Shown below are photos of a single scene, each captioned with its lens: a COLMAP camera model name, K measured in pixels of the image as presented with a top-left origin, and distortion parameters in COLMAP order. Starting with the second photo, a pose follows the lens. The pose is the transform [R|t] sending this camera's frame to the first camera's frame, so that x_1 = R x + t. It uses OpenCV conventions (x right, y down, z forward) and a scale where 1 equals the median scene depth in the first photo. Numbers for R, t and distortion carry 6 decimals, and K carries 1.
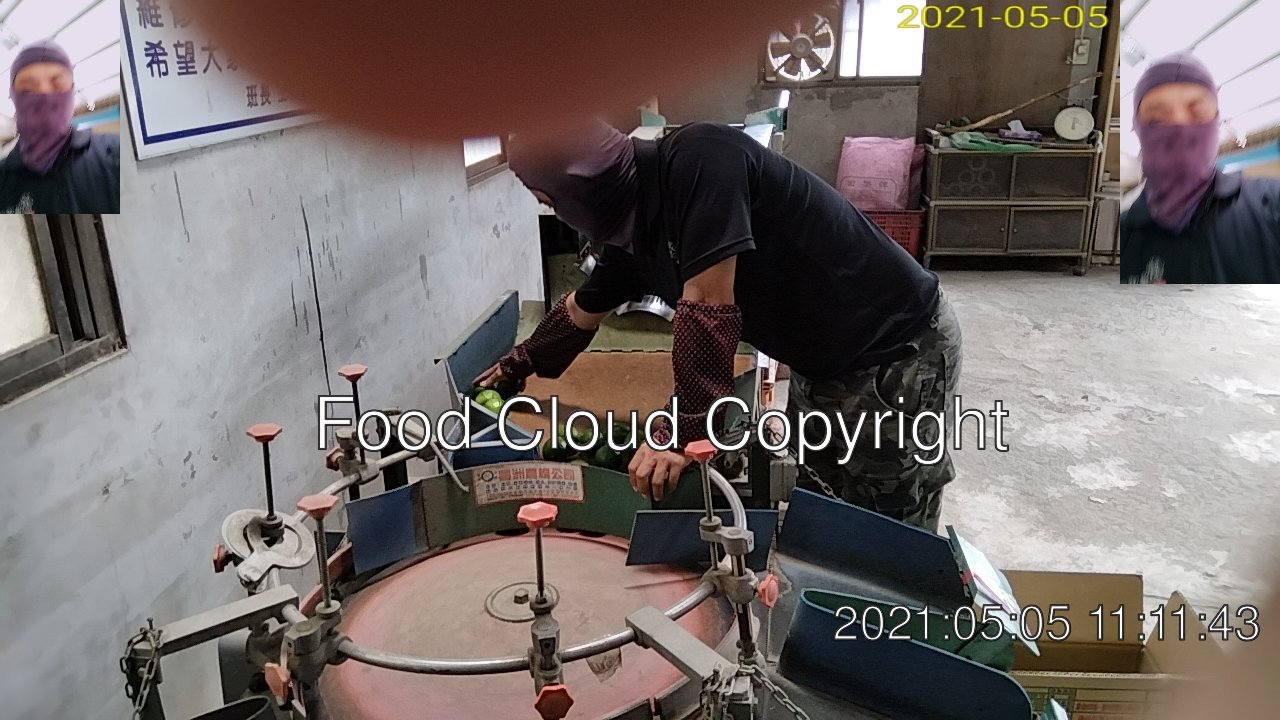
lens RADIAL K [[955.3, 0, 640.0], [0, 955.3, 360.0], [0, 0, 1]] dist [0.113284, -0.179950]
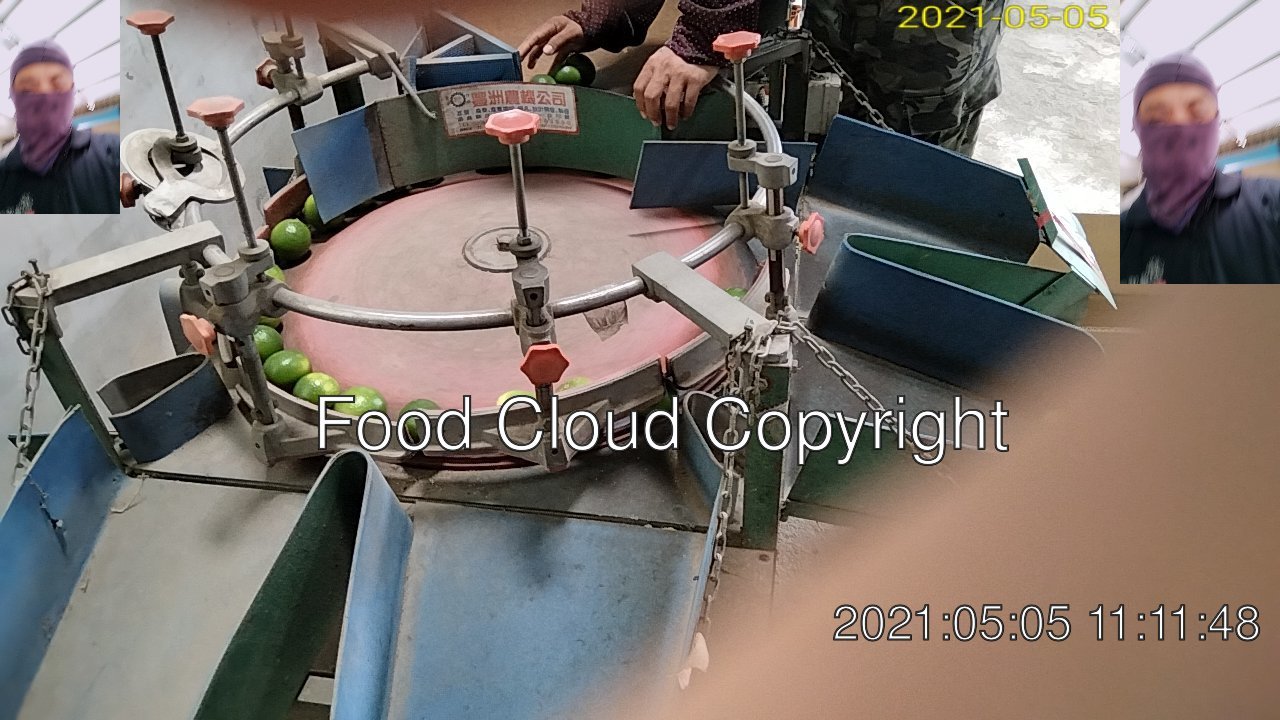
lens RADIAL K [[967.9, 0, 602.1], [0, 967.9, 363.8], [0, 0, 1]] dist [-0.009167, -0.008015]
pose [[0.999446, 0.005211, -0.032860, -0.012135], [0.006396, 0.939151, 0.343445, 0.063569], [0.032650, -0.343465, 0.938598, 0.201005]]
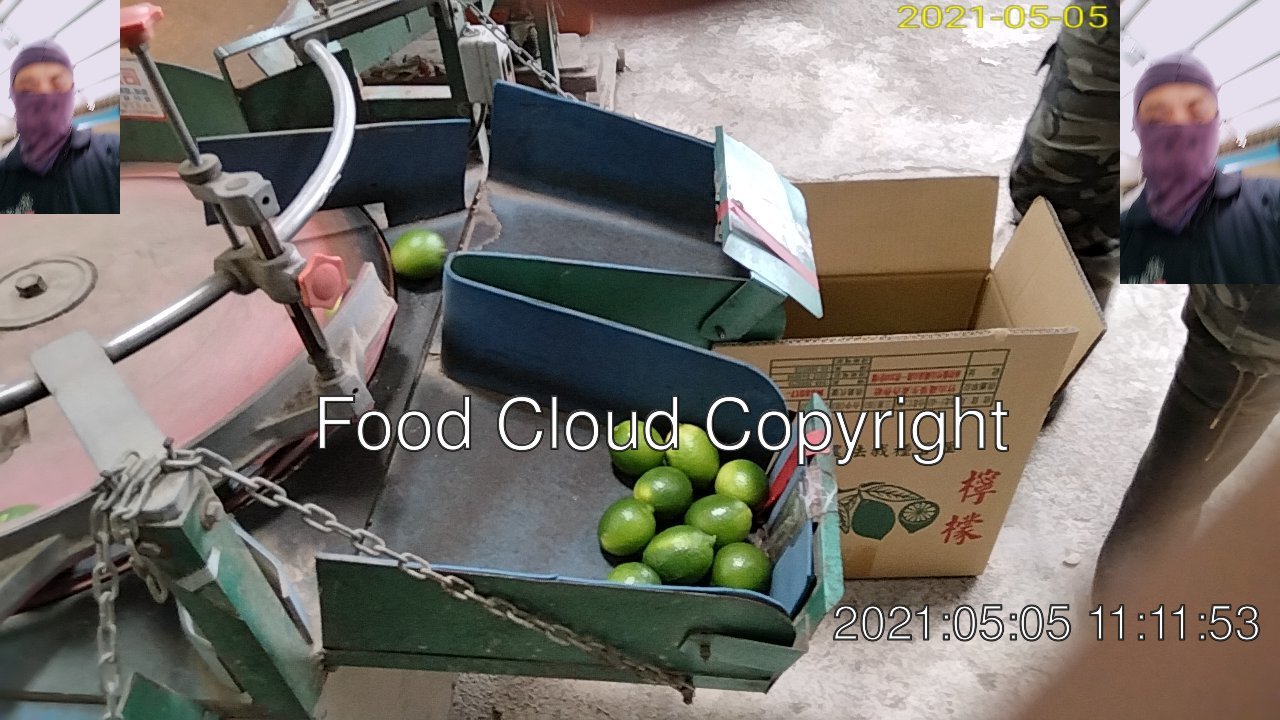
lens RADIAL K [[955.3, 0, 640.0], [0, 955.3, 360.0], [0, 0, 1]] dist [0.113284, -0.179950]
pose [[0.995972, -0.072604, 0.052608, 0.281233], [0.044401, 0.909143, 0.414111, 0.052229], [-0.077894, -0.410107, 0.908705, 0.436561]]
